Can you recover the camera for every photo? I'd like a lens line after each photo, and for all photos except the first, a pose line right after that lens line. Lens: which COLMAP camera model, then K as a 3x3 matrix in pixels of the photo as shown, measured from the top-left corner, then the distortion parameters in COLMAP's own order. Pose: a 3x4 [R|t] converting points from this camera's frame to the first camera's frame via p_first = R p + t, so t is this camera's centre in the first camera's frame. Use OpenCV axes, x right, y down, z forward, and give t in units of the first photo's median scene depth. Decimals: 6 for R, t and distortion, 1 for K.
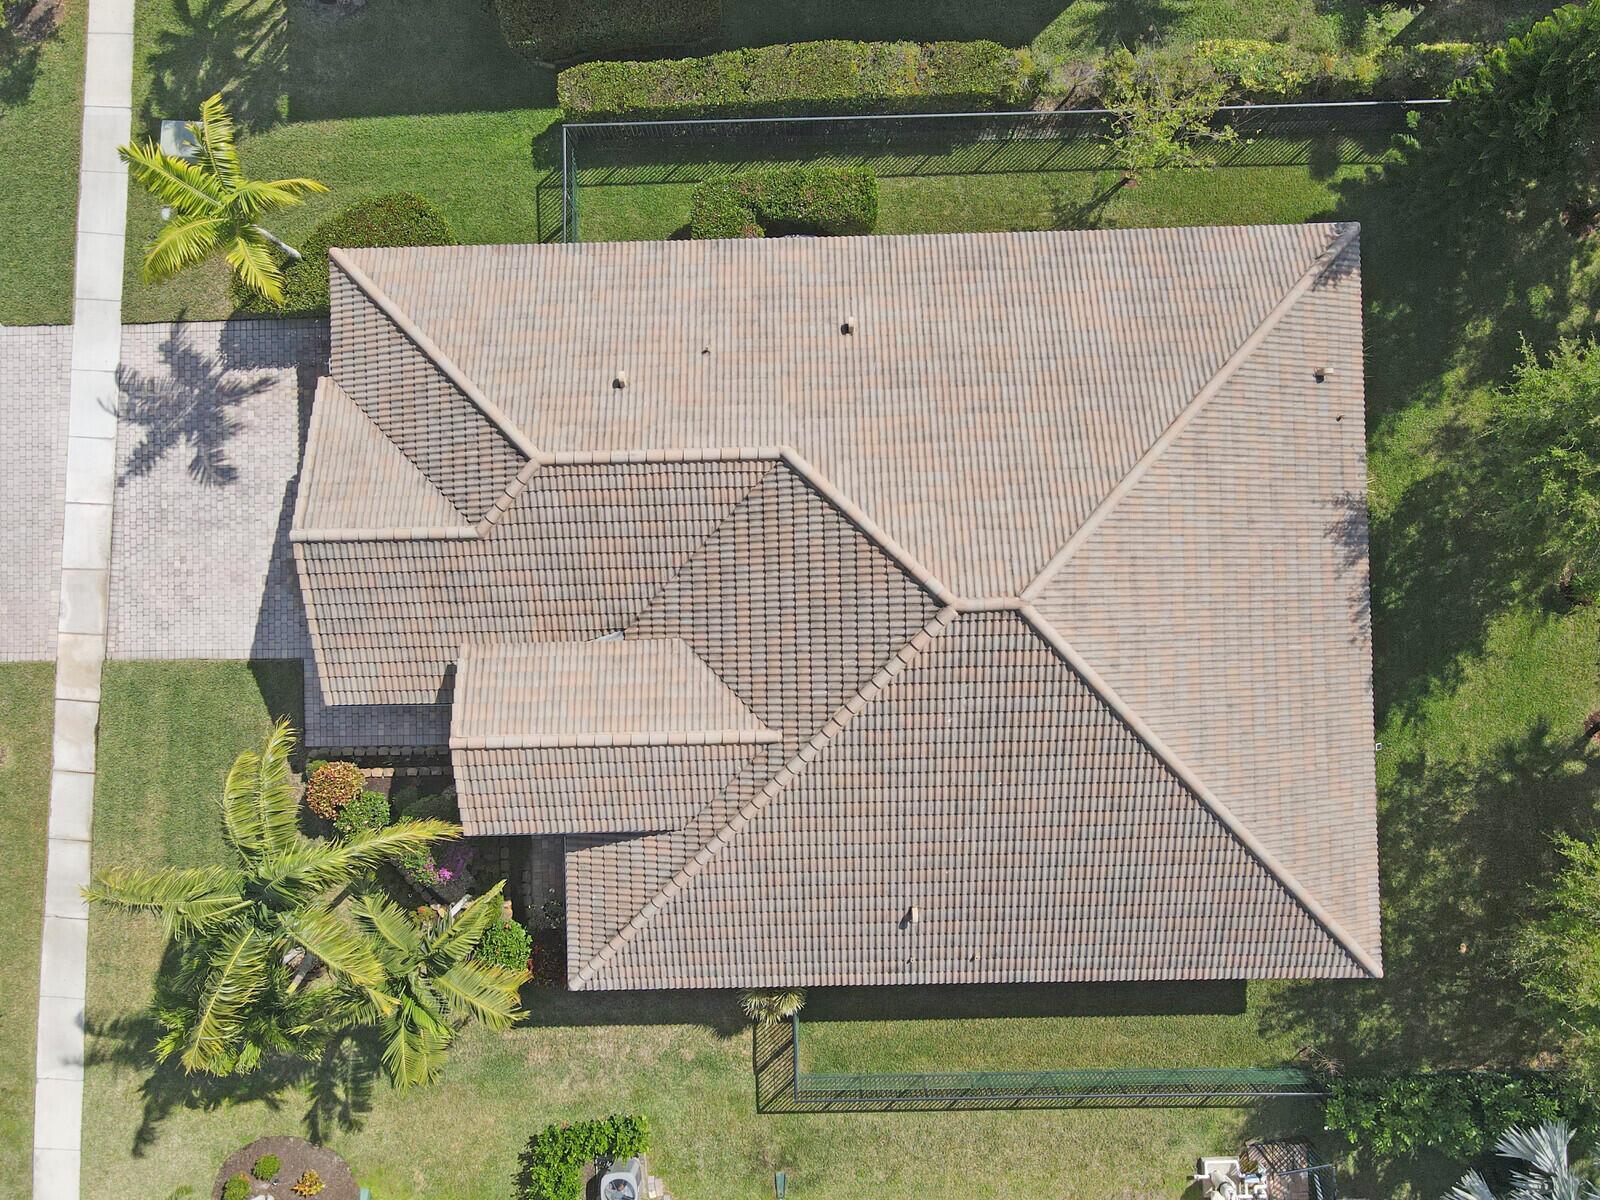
lens RADIAL K [[1157.5, 0, 800.0], [0, 1157.5, 600.0], [0, 0, 1]] dist [0.008197, 0.000818]
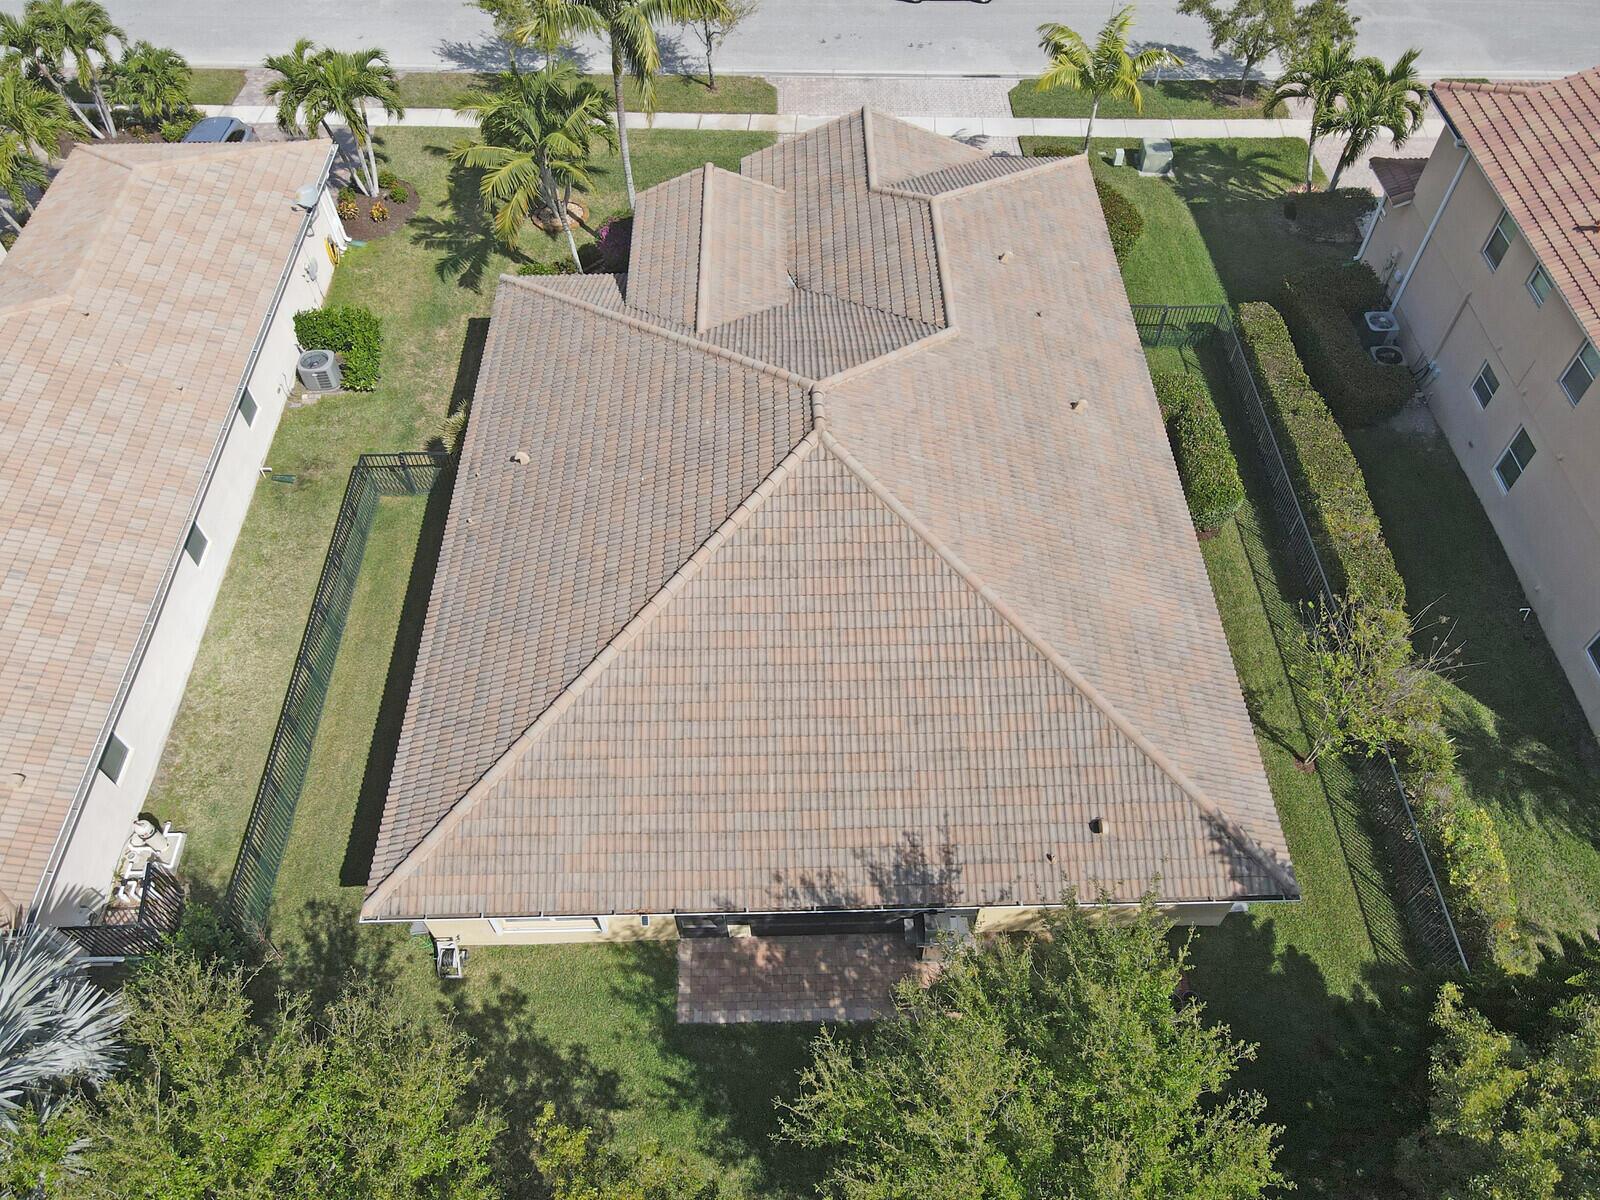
lens RADIAL K [[1157.5, 0, 800.0], [0, 1157.5, 600.0], [0, 0, 1]] dist [0.008197, 0.000818]
pose [[-0.003614, 0.807741, -0.589526, 0.717792], [-0.999650, 0.012537, 0.023305, -0.001389], [0.026215, 0.589404, 0.807413, 0.206640]]
